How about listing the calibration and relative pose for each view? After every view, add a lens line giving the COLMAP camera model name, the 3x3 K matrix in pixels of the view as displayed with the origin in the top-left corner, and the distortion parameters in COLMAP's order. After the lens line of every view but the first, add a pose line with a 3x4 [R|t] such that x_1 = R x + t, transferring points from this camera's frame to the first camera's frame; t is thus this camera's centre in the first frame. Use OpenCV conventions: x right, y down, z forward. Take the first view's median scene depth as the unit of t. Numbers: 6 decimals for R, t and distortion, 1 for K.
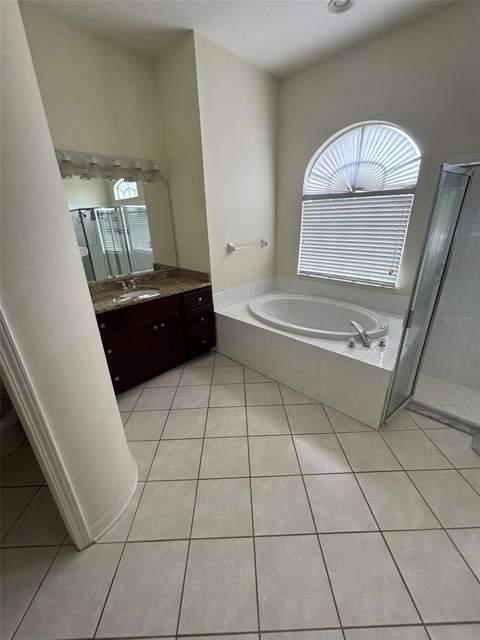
lens RADIAL K [[258.6, 0, 242.1], [0, 258.6, 317.7], [0, 0, 1]] dist [0.000028, 0.001524]
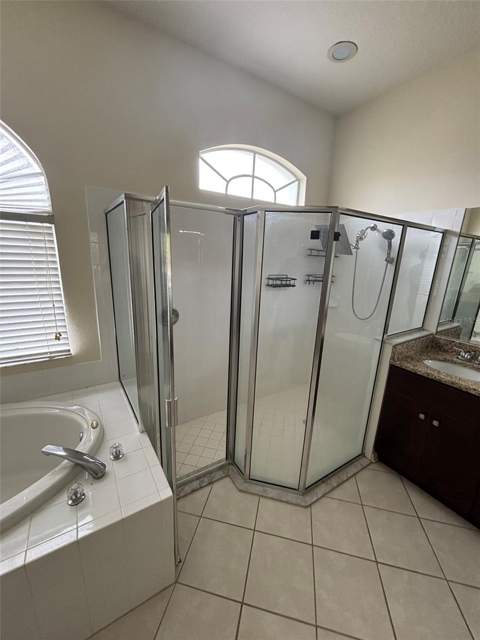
lens RADIAL K [[258.6, 0, 238.3], [0, 258.6, 316.9], [0, 0, 1]] dist [0.000028, 0.001524]
pose [[0.248488, -0.207748, 0.946094, 0.088255], [0.326731, 0.937464, 0.120038, -0.174245], [-0.911867, 0.279290, 0.300826, 0.427306]]
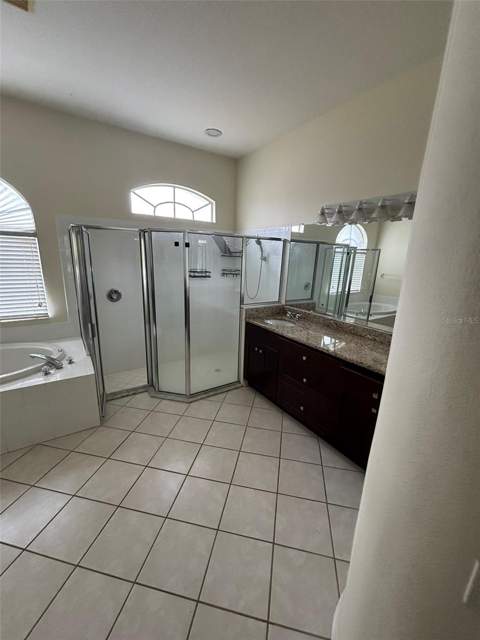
lens RADIAL K [[258.6, 0, 238.0], [0, 258.6, 318.0], [0, 0, 1]] dist [0.000028, 0.001524]
pose [[0.234247, -0.207742, 0.949722, -0.323728], [0.331246, 0.935502, 0.122930, 0.023726], [-0.914005, 0.285795, 0.287952, -0.072928]]
